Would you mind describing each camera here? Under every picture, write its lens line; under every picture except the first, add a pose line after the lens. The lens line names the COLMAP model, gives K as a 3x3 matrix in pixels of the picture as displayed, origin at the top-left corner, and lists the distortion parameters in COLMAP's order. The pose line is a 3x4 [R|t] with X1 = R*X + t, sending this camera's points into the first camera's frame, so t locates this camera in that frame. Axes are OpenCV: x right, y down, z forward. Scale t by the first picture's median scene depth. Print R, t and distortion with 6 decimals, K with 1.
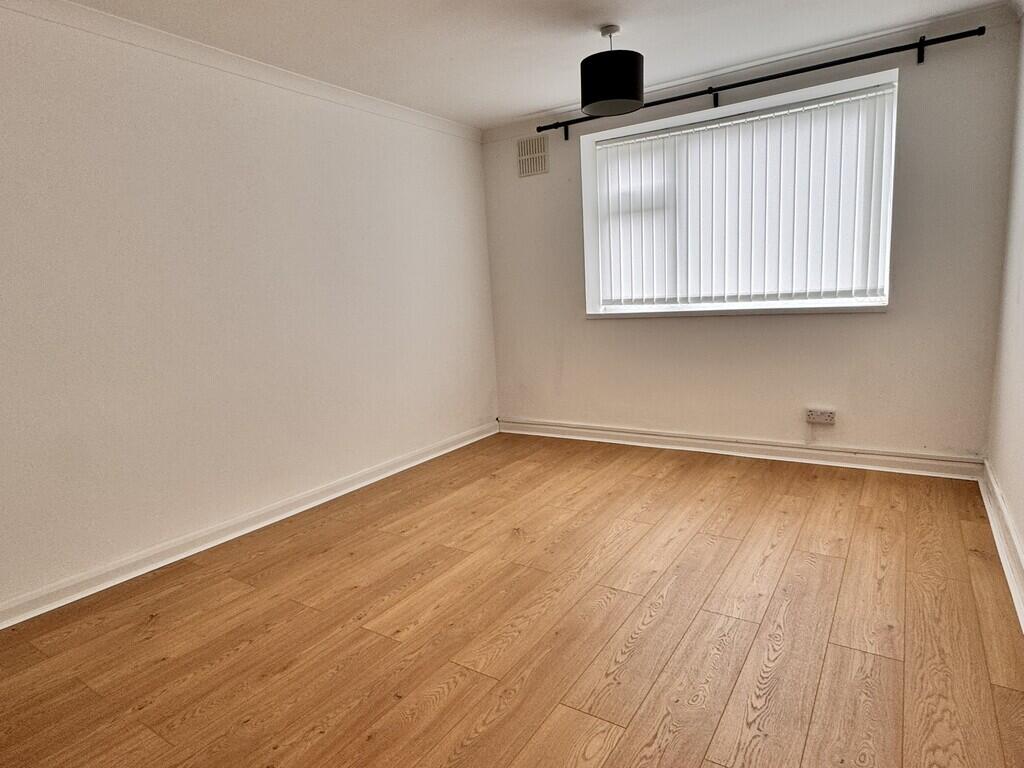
lens RADIAL K [[567.3, 0, 512.1], [0, 567.3, 373.8], [0, 0, 1]] dist [0.007597, -0.003193]
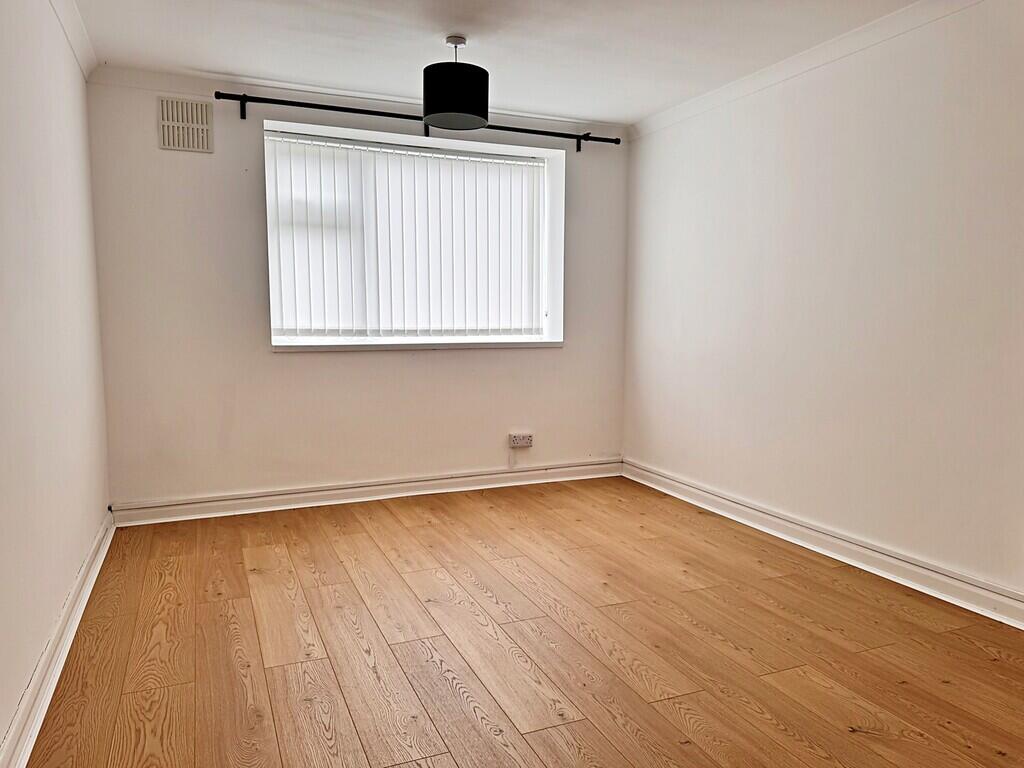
lens RADIAL K [[697.1, 0, 483.3], [0, 697.1, 391.4], [0, 0, 1]] dist [0.026367, -0.009585]
pose [[0.585917, -0.033907, 0.809661, -0.567207], [0.085495, 0.996135, -0.020154, 0.000580], [-0.805848, 0.081031, 0.586551, 0.247537]]
